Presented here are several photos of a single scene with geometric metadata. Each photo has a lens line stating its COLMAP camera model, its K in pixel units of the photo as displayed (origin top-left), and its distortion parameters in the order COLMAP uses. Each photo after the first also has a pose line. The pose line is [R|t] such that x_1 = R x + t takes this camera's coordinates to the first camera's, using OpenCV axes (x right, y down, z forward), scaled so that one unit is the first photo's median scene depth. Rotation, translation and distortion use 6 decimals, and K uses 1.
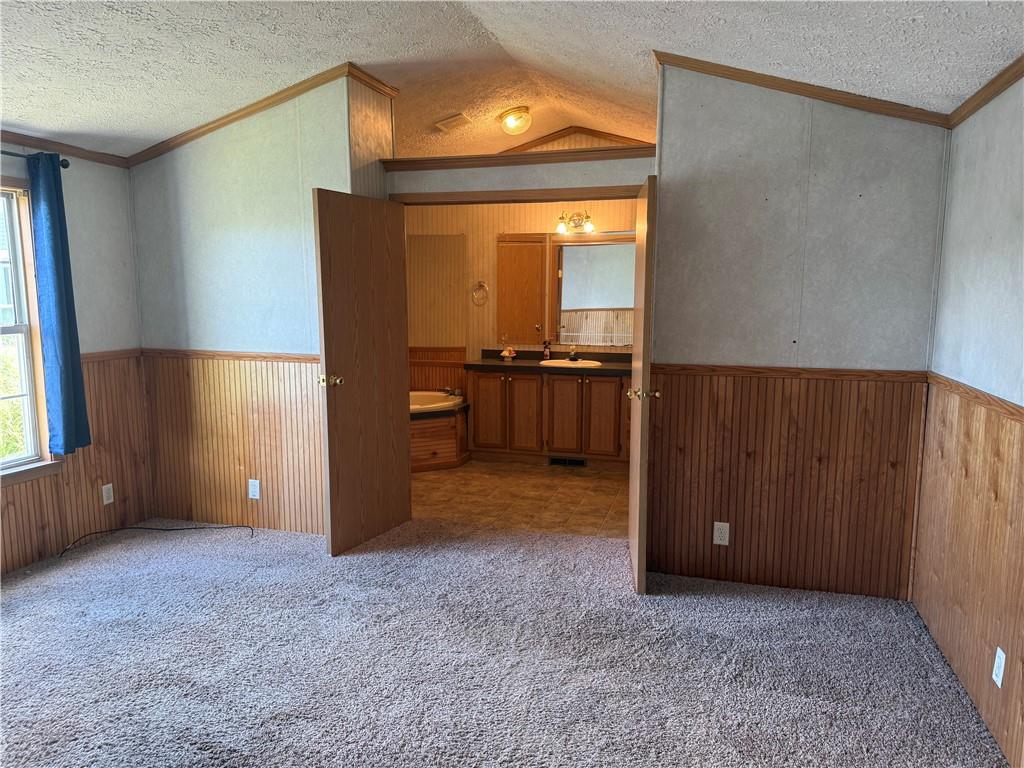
lens RADIAL K [[714.6, 0, 512.0], [0, 714.6, 384.0], [0, 0, 1]] dist [0.004191, -0.001513]
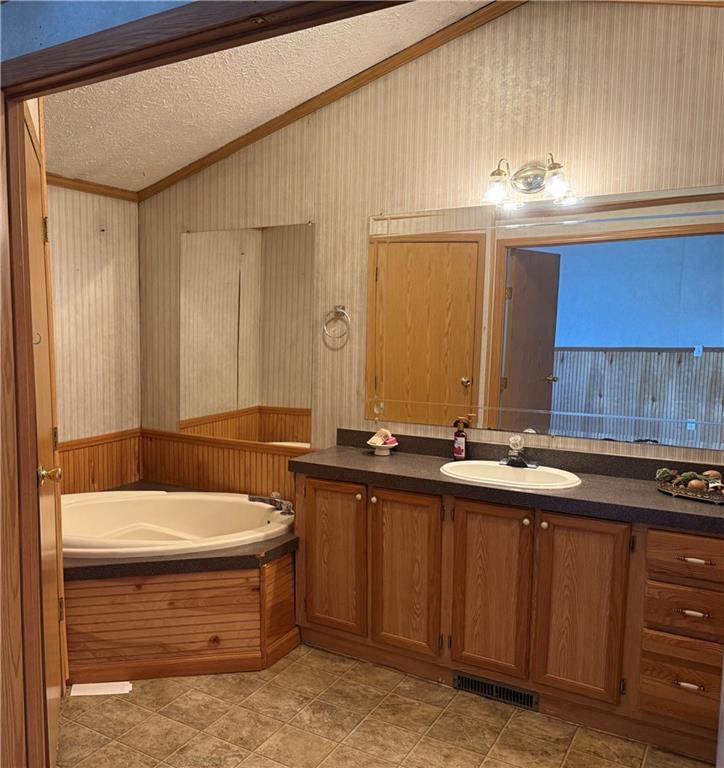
lens RADIAL K [[731.7, 0, 212.6], [0, 731.7, 386.2], [0, 0, 1]] dist [0.102660, -0.205762]
pose [[0.942710, 0.023369, -0.332793, 0.057799], [-0.037813, 0.998600, -0.036991, -0.060257], [0.331462, 0.047456, 0.942274, 0.461558]]
